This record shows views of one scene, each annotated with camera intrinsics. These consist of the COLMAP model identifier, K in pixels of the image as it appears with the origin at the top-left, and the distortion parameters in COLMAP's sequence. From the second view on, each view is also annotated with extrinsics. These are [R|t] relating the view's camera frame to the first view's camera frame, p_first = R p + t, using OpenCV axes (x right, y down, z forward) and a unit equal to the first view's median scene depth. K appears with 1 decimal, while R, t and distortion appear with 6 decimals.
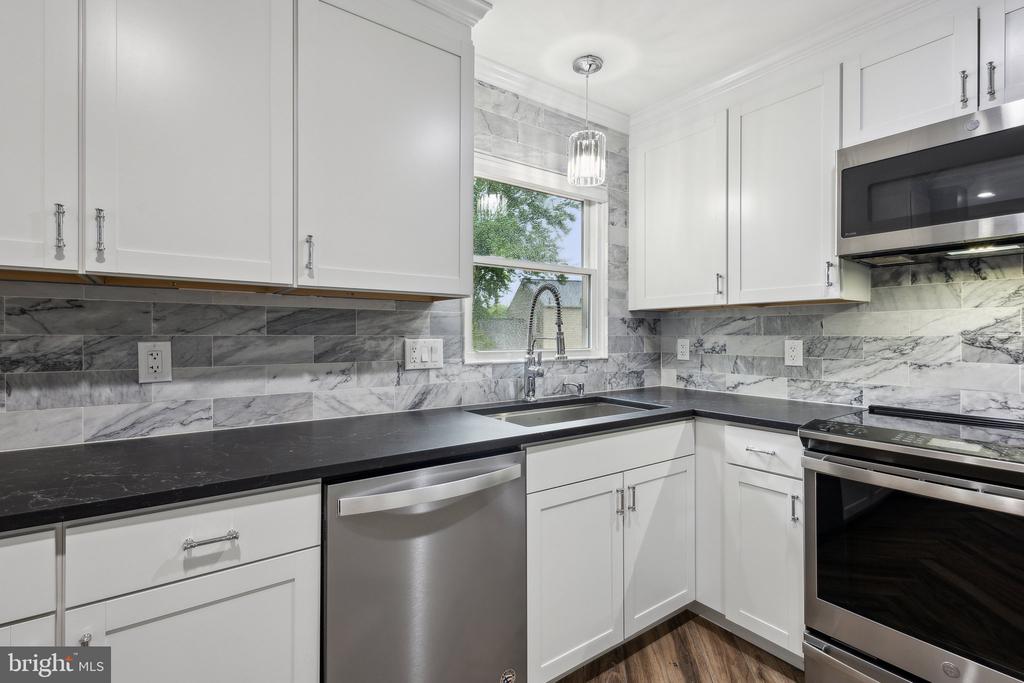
lens RADIAL K [[472.7, 0, 511.1], [0, 472.7, 335.4], [0, 0, 1]] dist [0.002480, 0.000326]
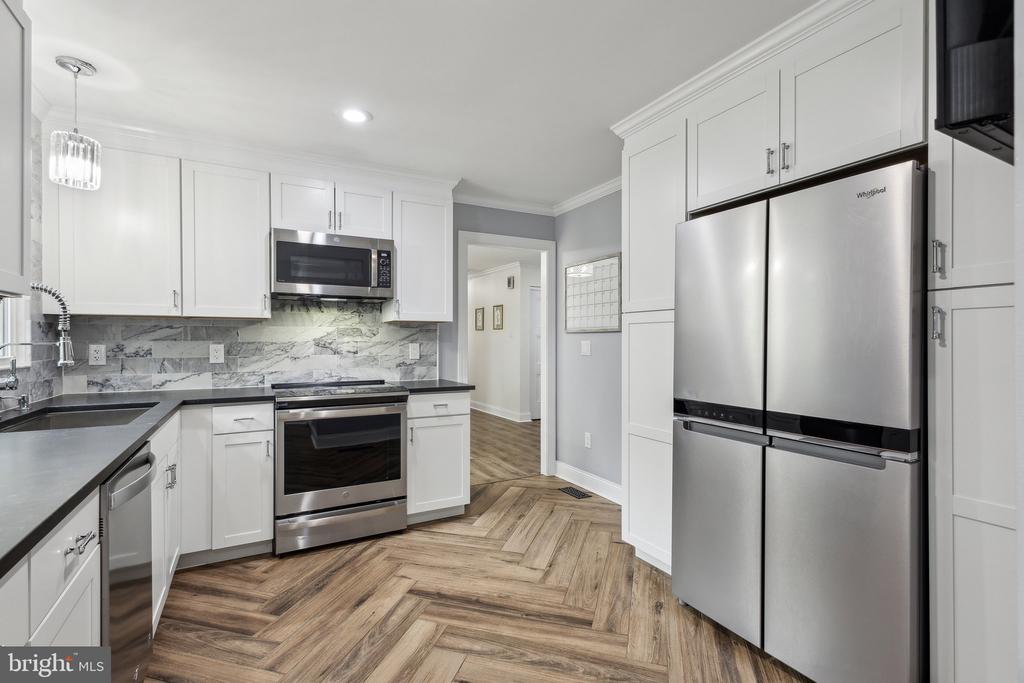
lens RADIAL K [[472.7, 0, 511.1], [0, 472.7, 335.4], [0, 0, 1]] dist [0.002480, 0.000326]
pose [[0.128262, 0.010396, 0.991686, -0.648491], [-0.000415, 0.999946, -0.010429, -0.002183], [-0.991740, 0.000926, 0.128259, -0.019389]]
